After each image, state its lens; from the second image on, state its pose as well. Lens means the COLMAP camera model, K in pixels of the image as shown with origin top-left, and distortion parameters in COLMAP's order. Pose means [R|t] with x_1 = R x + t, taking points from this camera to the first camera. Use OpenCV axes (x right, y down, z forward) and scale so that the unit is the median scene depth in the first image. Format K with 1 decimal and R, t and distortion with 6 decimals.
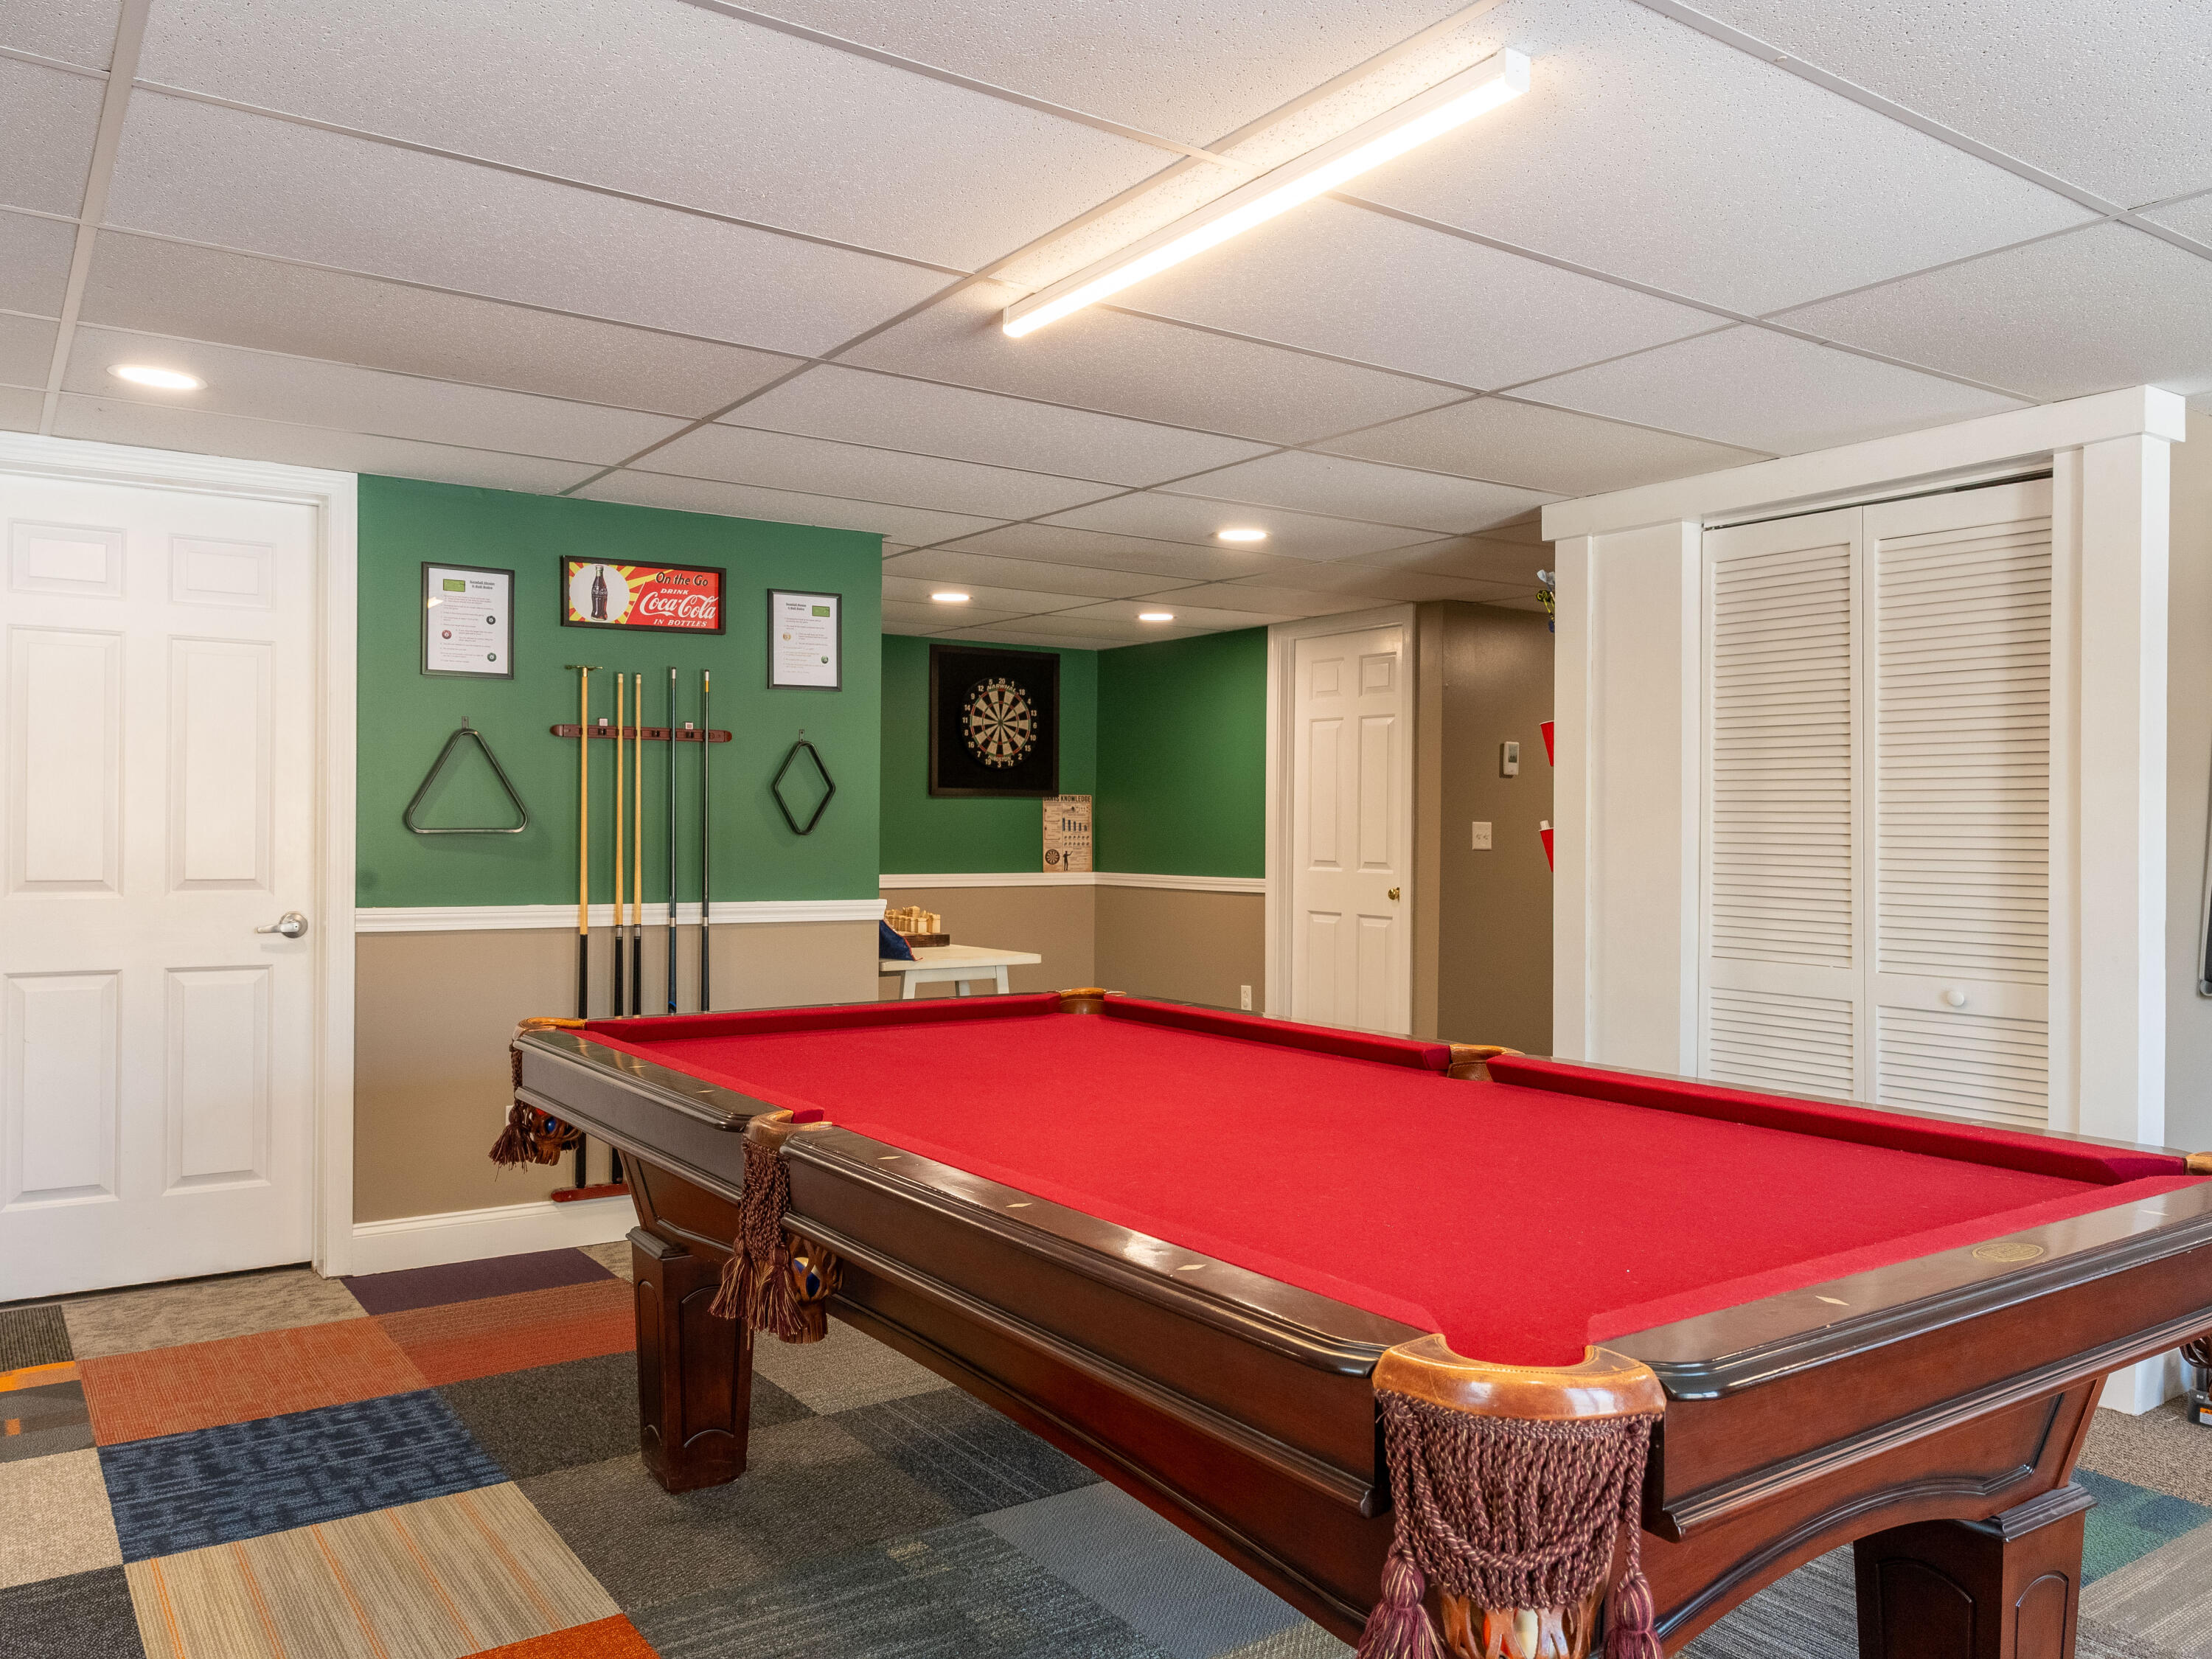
lens RADIAL K [[1665.4, 0, 1117.7], [0, 1665.4, 820.7], [0, 0, 1]] dist [-0.005560, 0.003261]
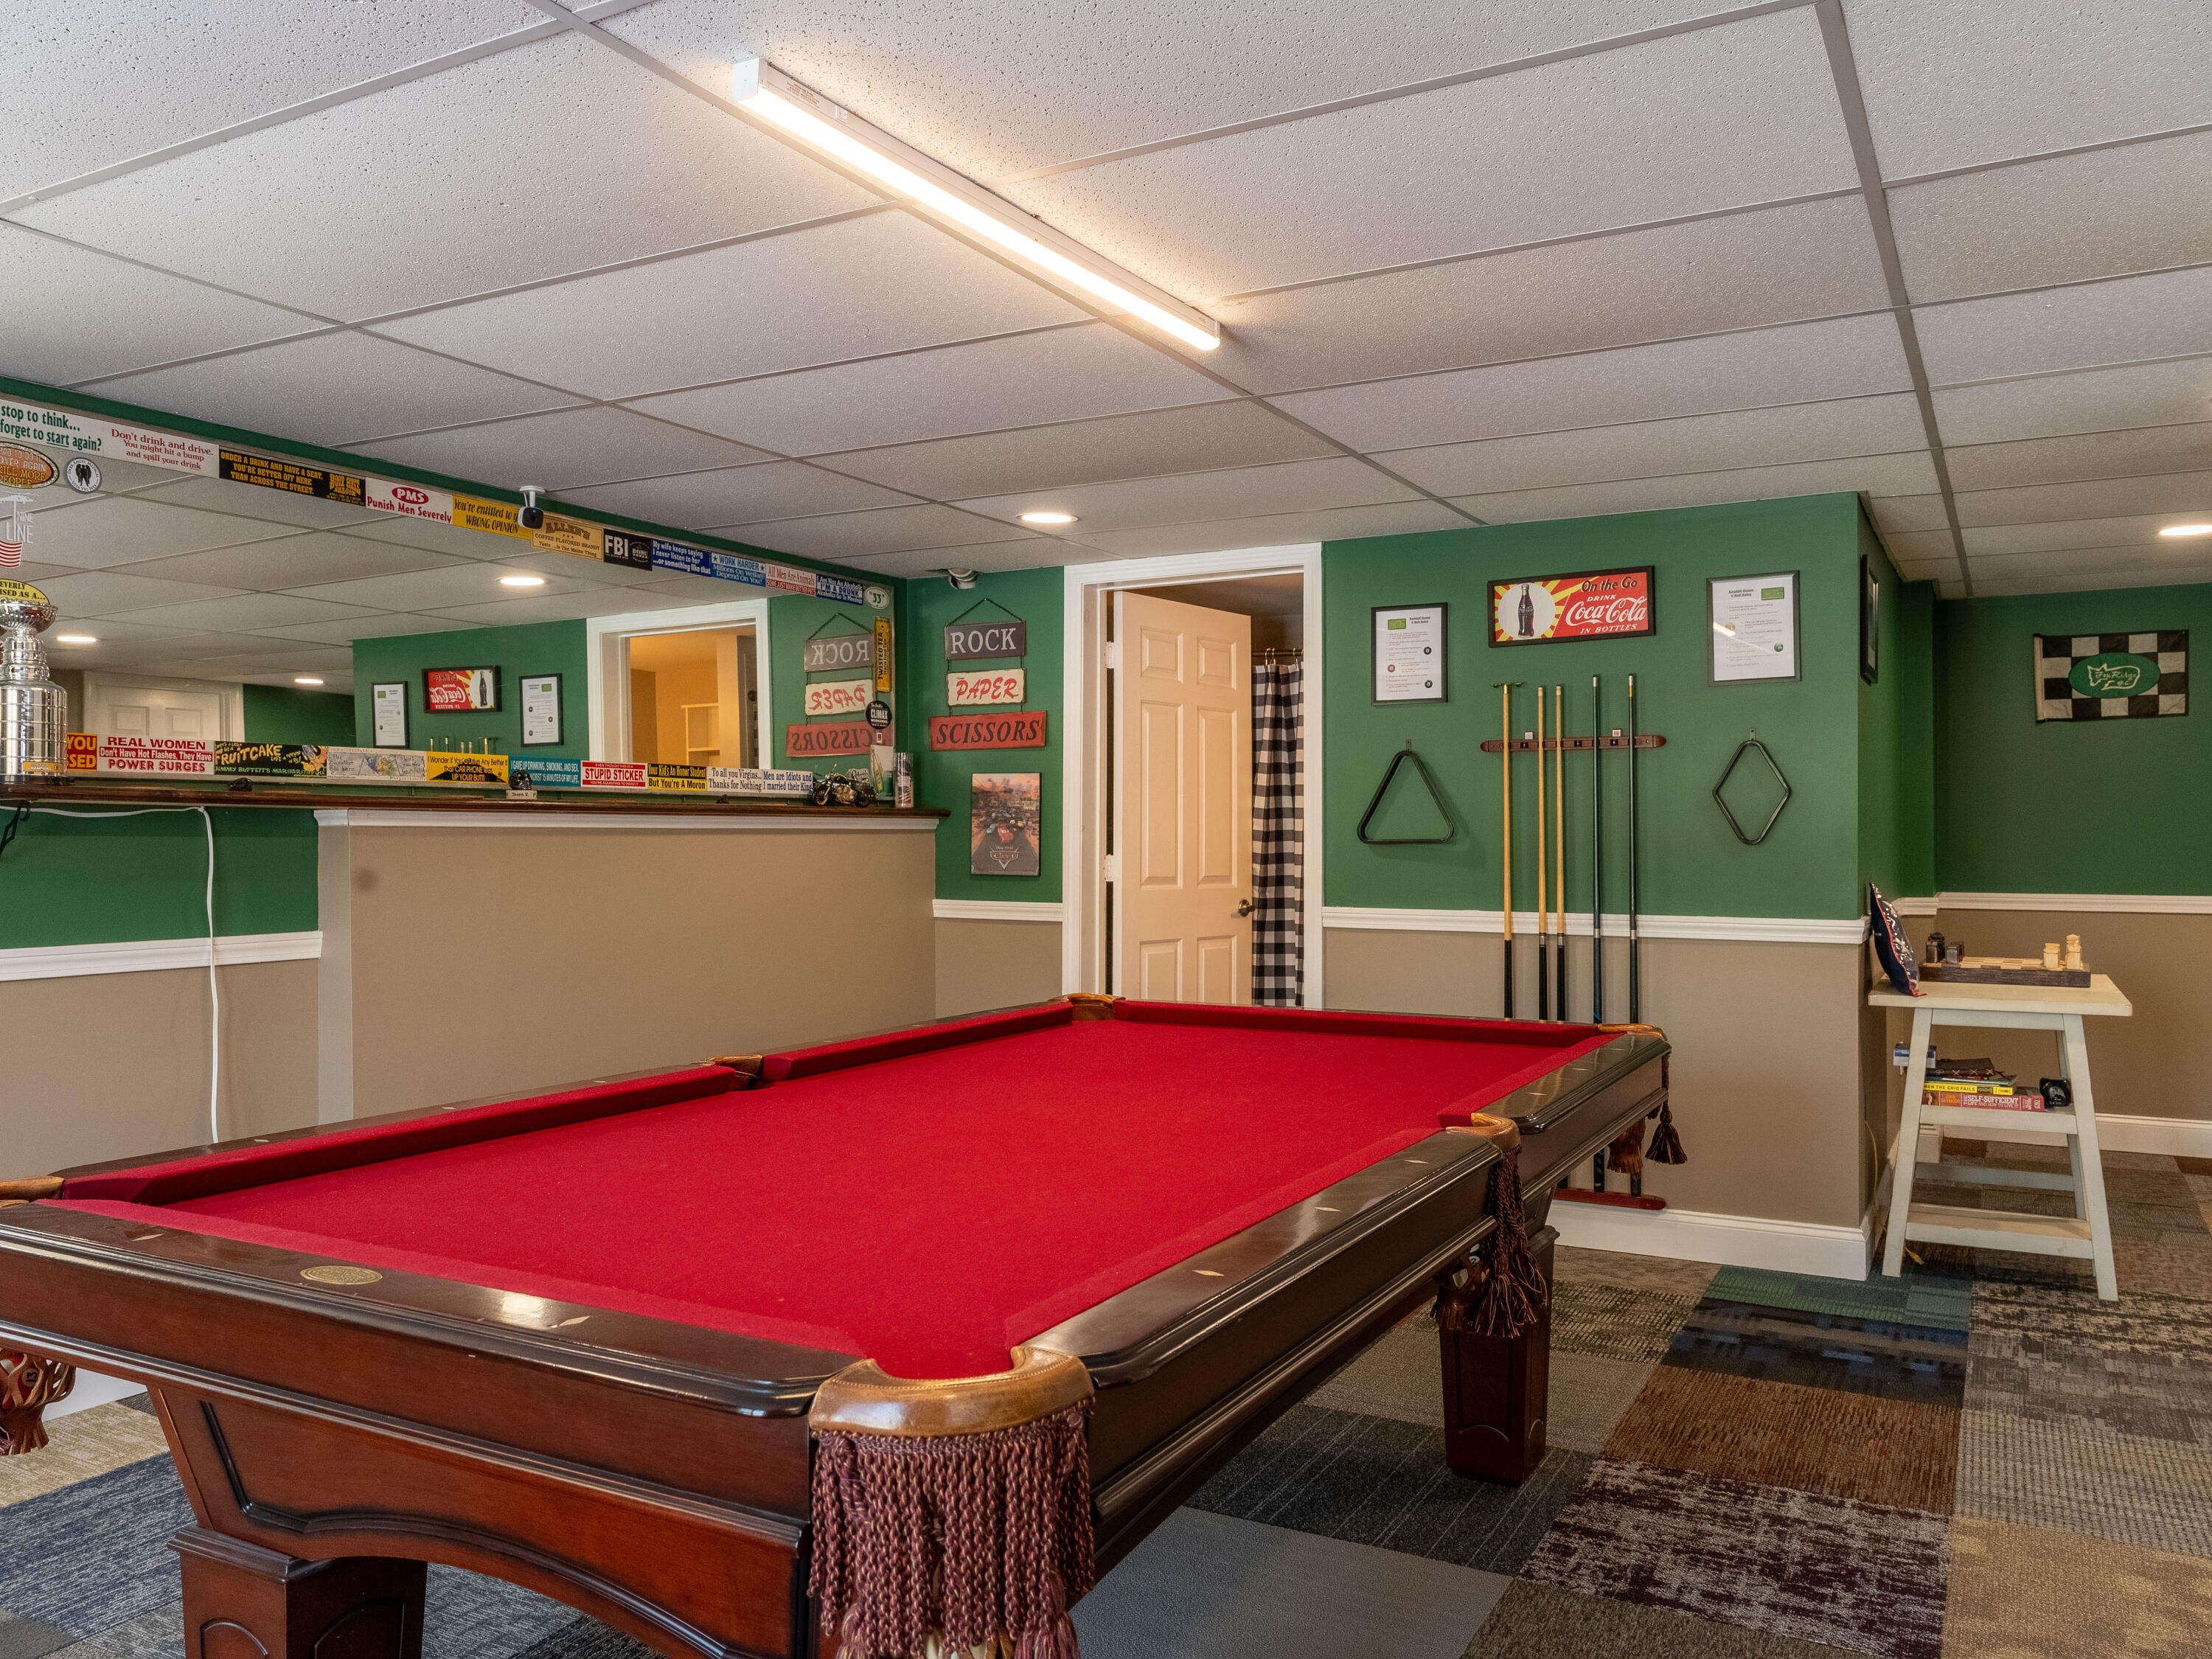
lens RADIAL K [[1665.4, 0, 1094.1], [0, 1665.4, 824.0], [0, 0, 1]] dist [-0.005560, 0.003261]
pose [[0.433575, -0.012732, -0.901028, 0.320962], [0.008607, 0.999913, -0.009987, 0.002312], [0.901077, -0.003424, 0.433646, 0.196995]]
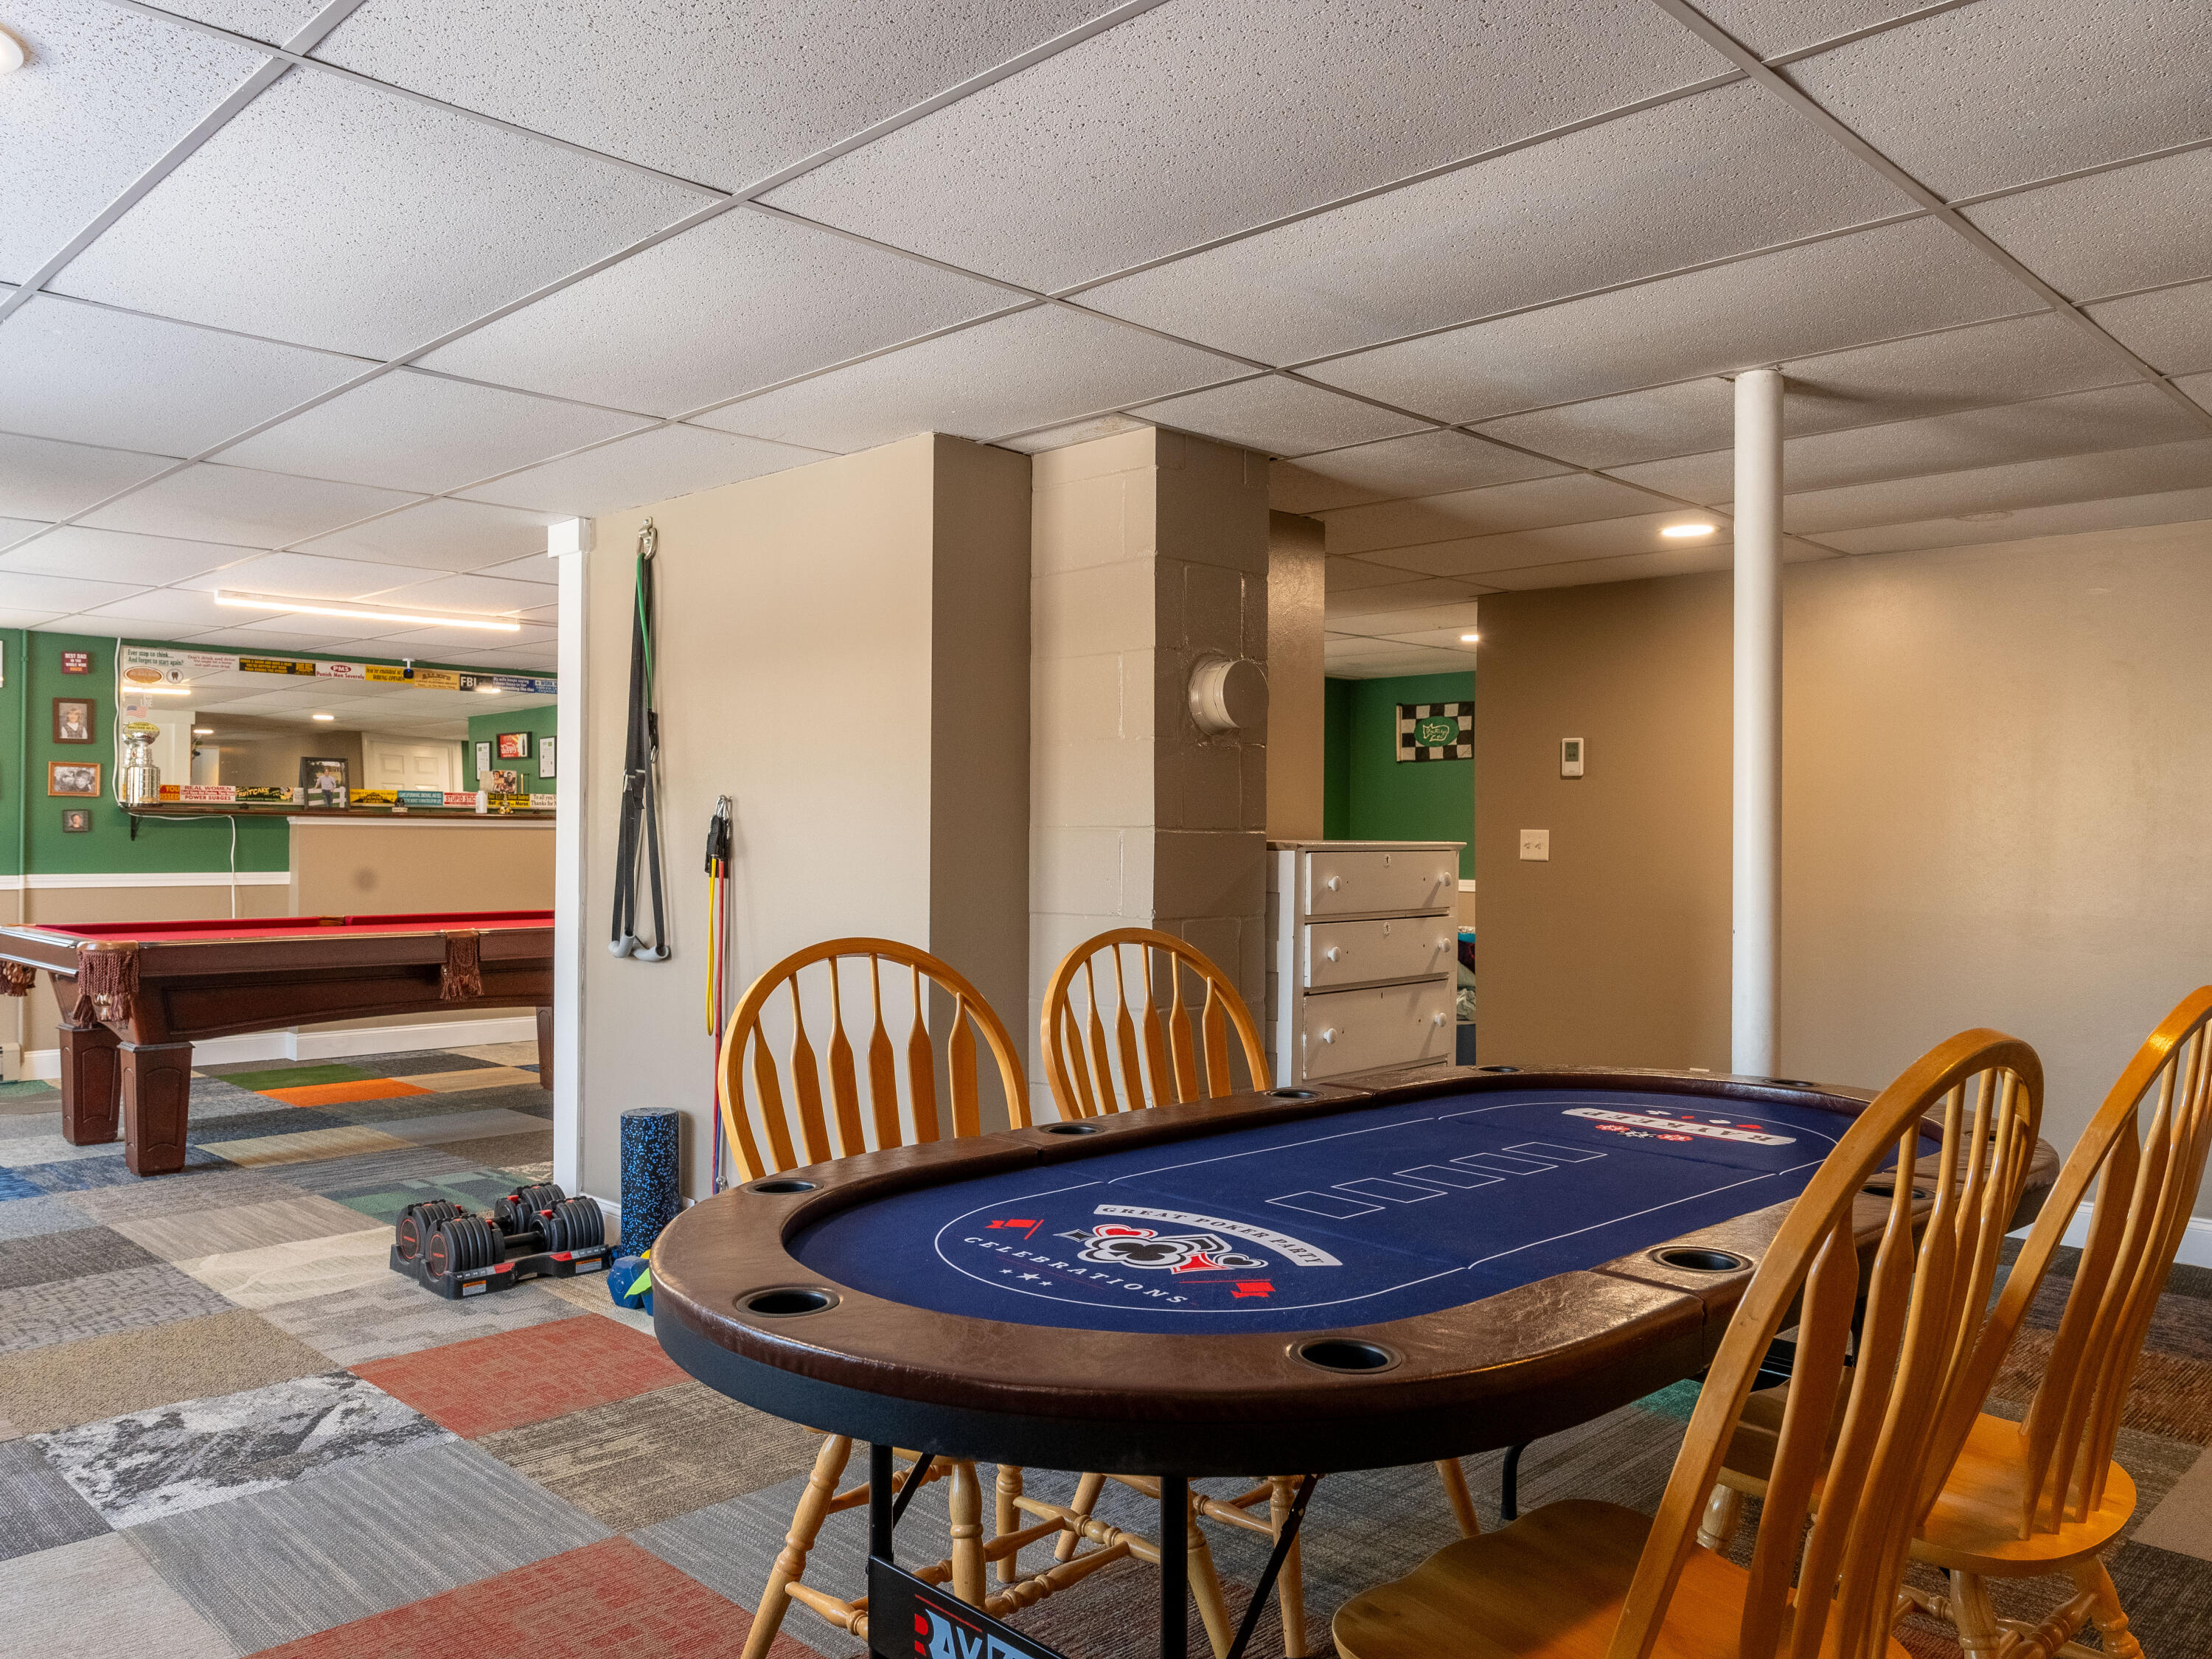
lens RADIAL K [[1665.4, 0, 1089.7], [0, 1665.4, 838.2], [0, 0, 1]] dist [-0.005560, 0.003261]
pose [[0.153149, -0.004775, -0.988192, 0.975674], [-0.002681, 0.999983, -0.005247, 0.010021], [0.988199, 0.003453, 0.153134, 0.581688]]
